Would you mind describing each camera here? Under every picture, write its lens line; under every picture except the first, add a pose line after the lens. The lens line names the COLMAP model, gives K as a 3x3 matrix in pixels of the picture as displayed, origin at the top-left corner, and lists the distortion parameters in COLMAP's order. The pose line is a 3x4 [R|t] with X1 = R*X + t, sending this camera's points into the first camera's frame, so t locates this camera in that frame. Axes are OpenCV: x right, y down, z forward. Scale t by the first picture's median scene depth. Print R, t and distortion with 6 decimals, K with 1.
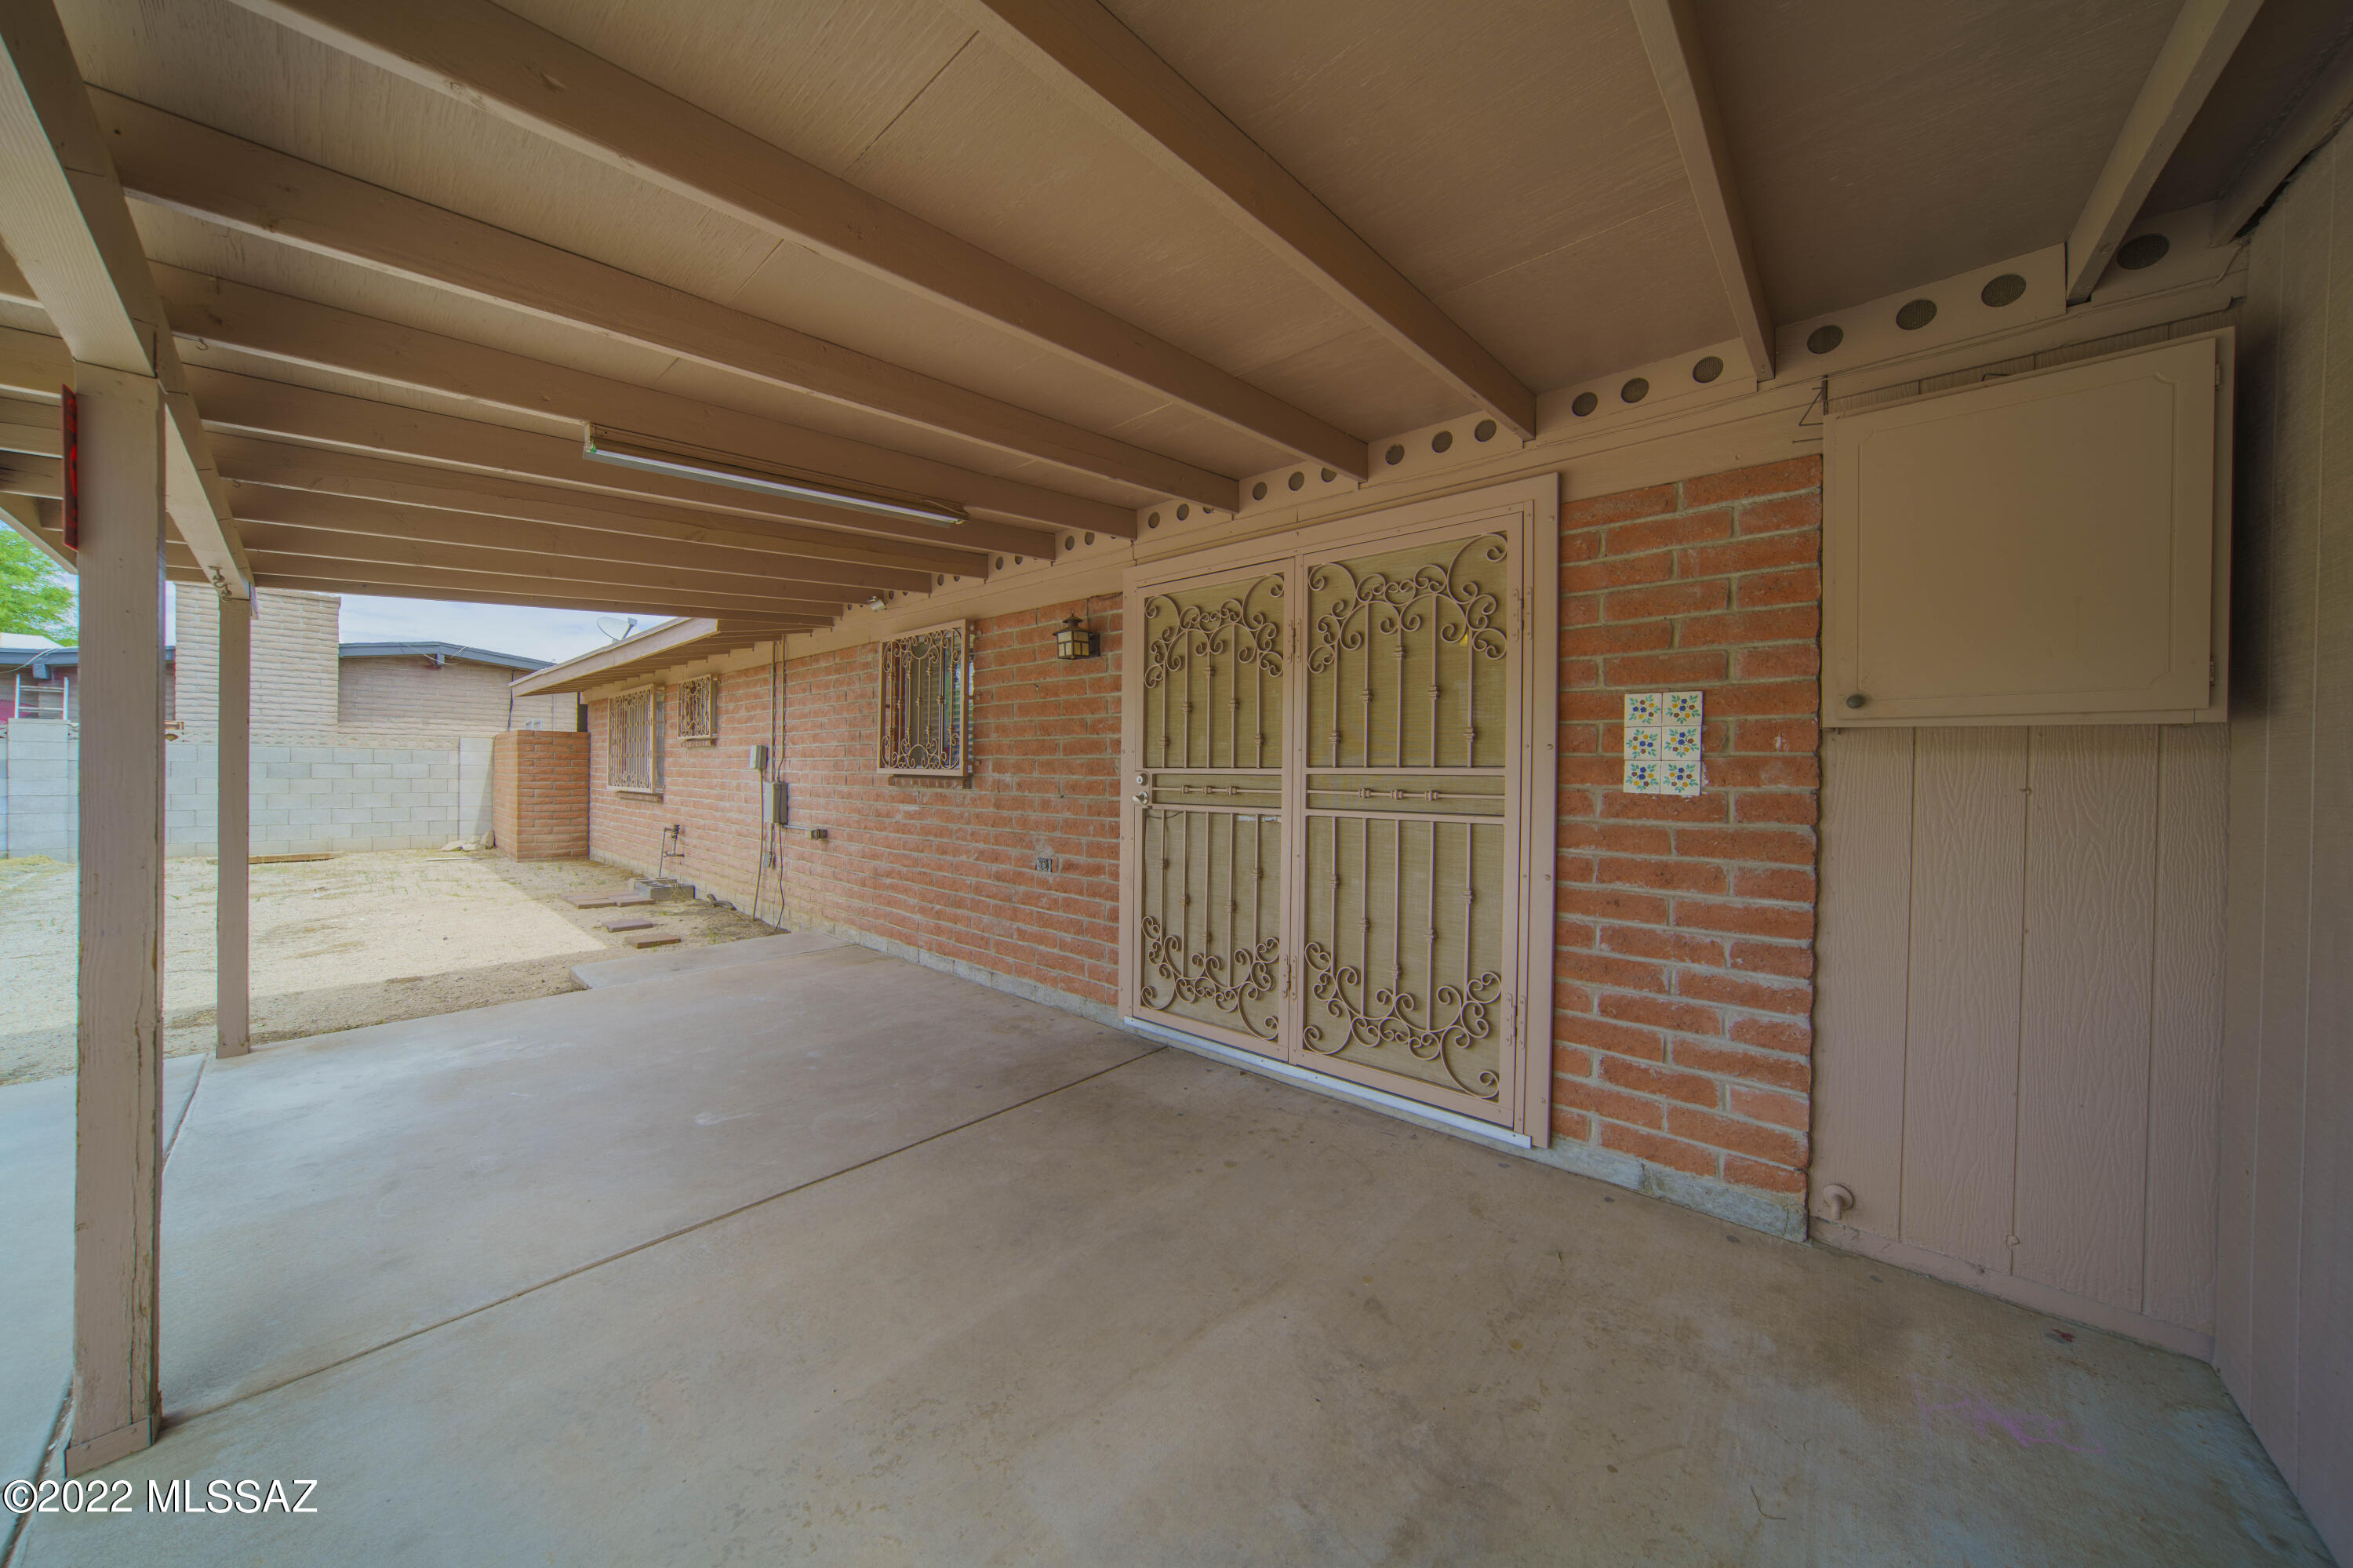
lens RADIAL K [[772.4, 0, 1173.1], [0, 772.4, 771.6], [0, 0, 1]] dist [-0.038557, 0.005996]
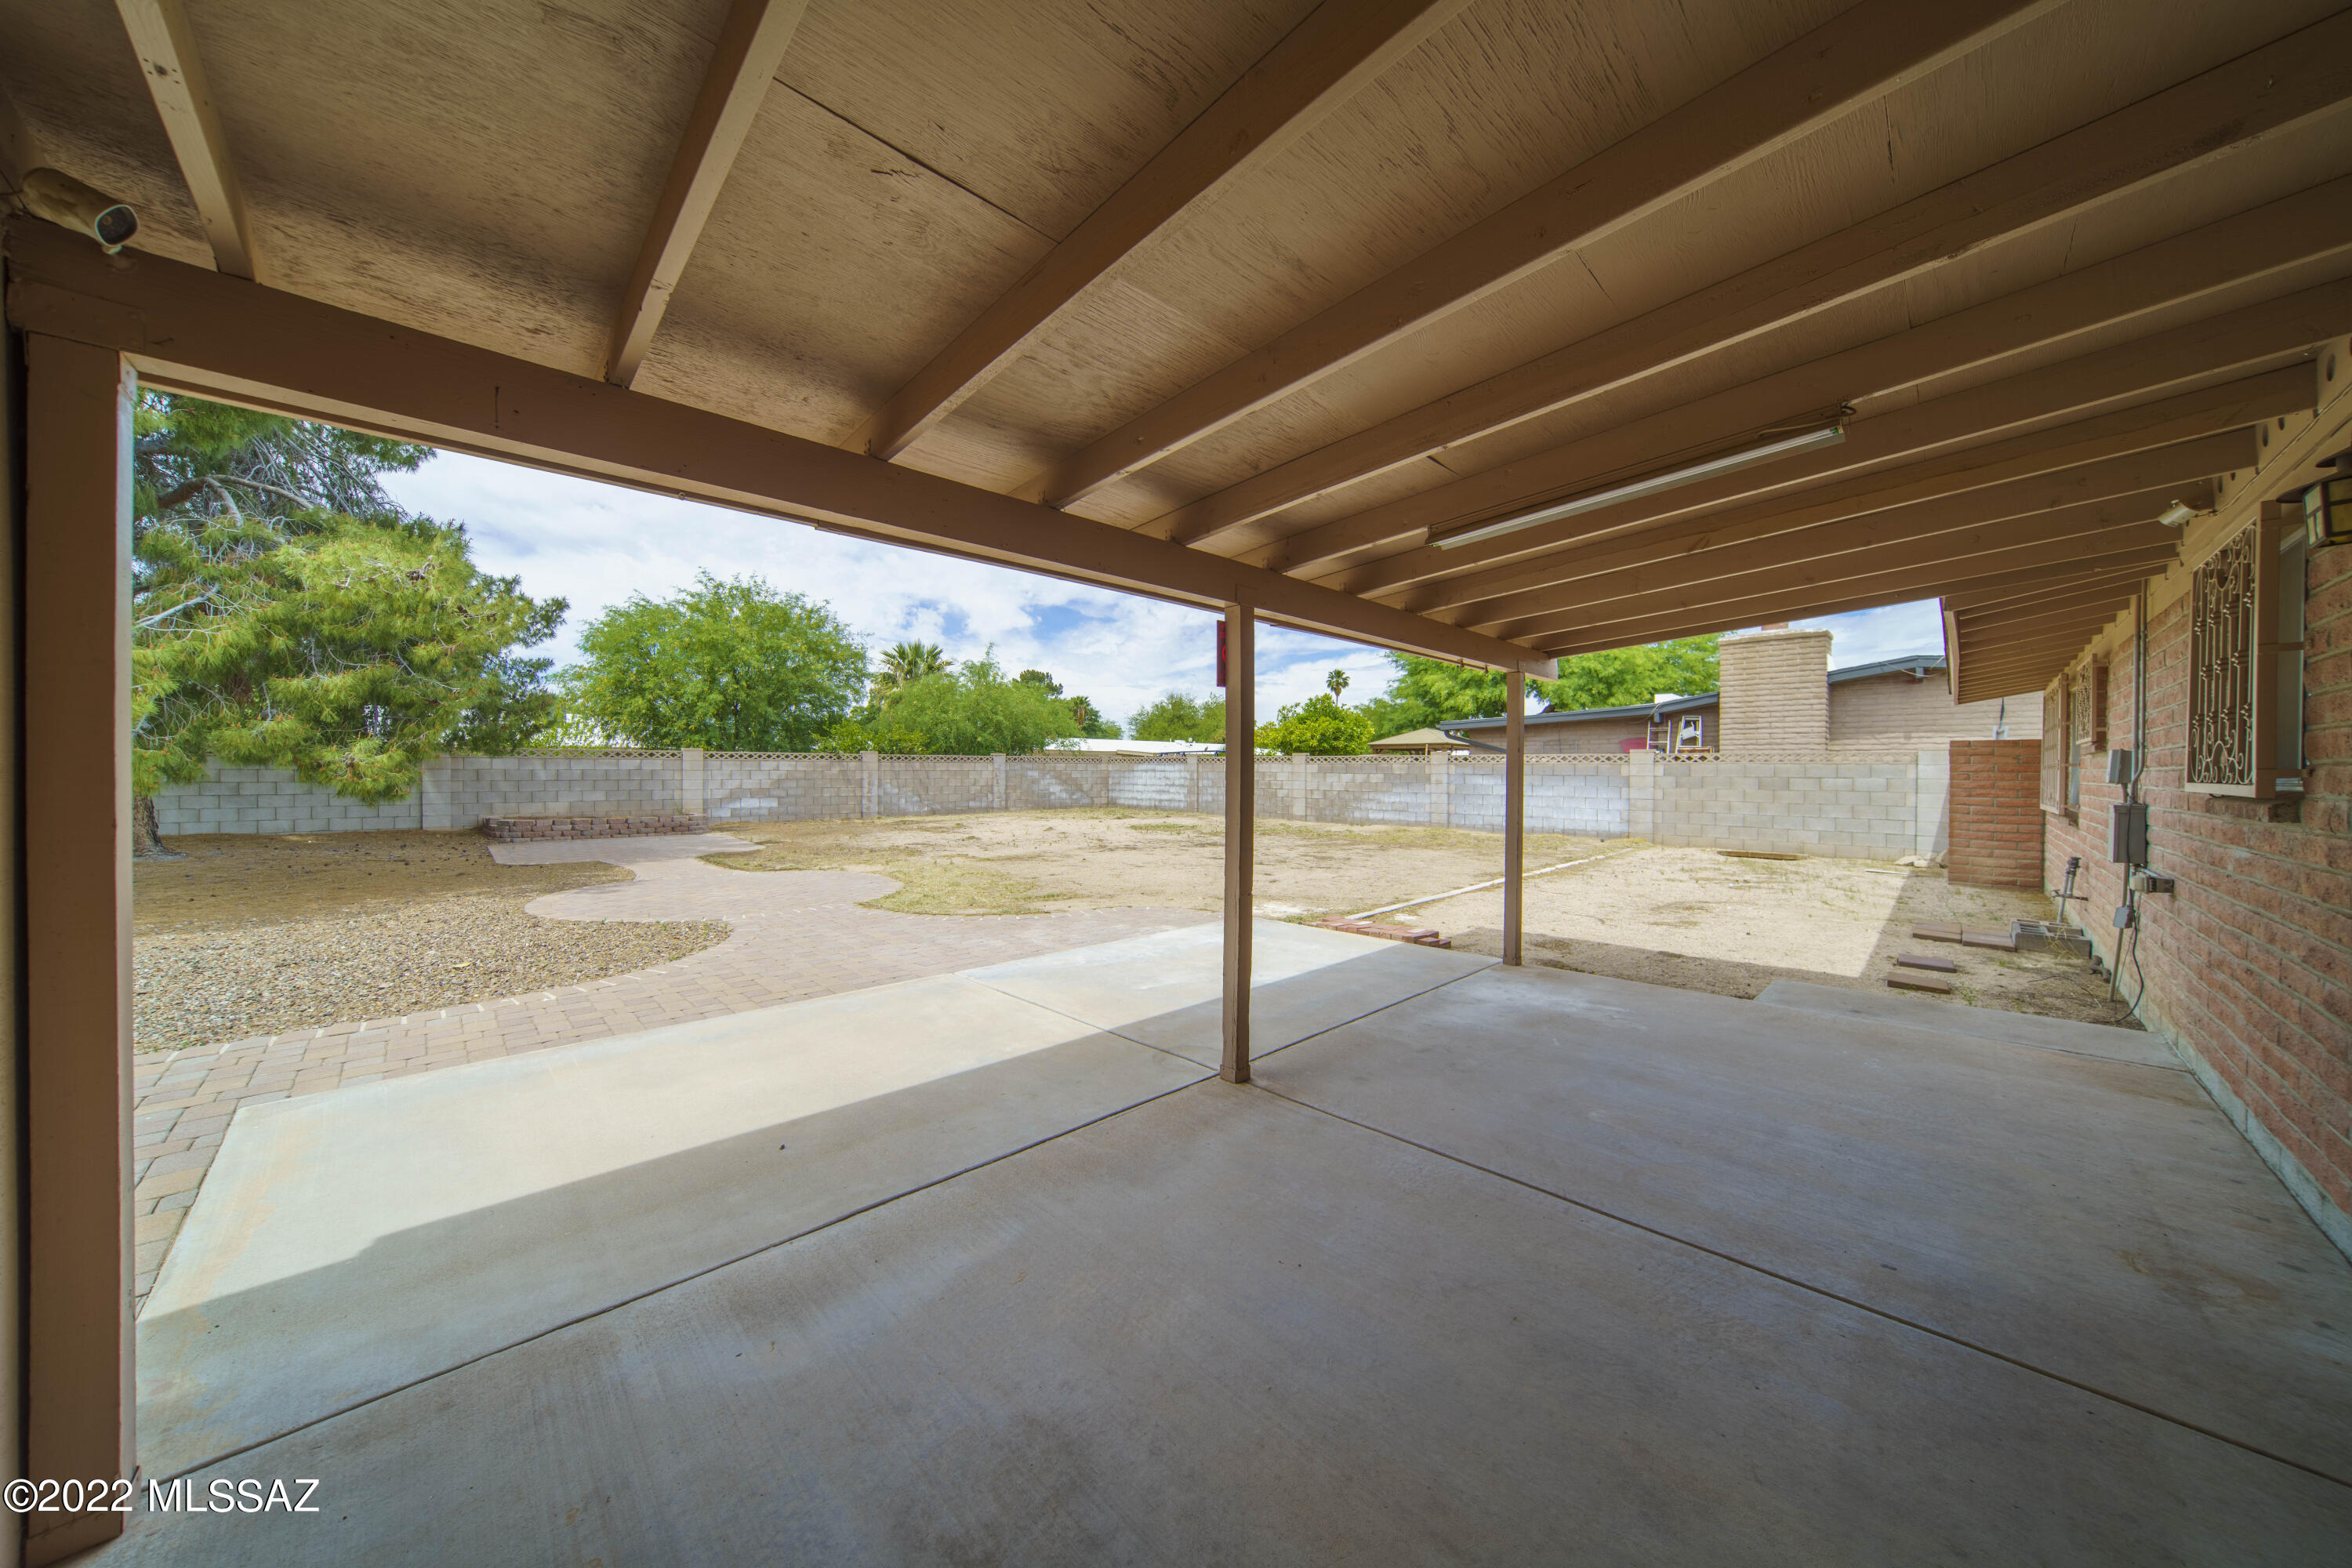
lens RADIAL K [[772.0, 0, 1172.6], [0, 772.0, 771.6], [0, 0, 1]] dist [-0.038557, 0.005996]
pose [[-0.082717, -0.010845, -0.996514, 0.114203], [-0.008109, 0.999915, -0.010209, -0.000472], [0.996540, 0.007237, -0.082798, 0.117137]]
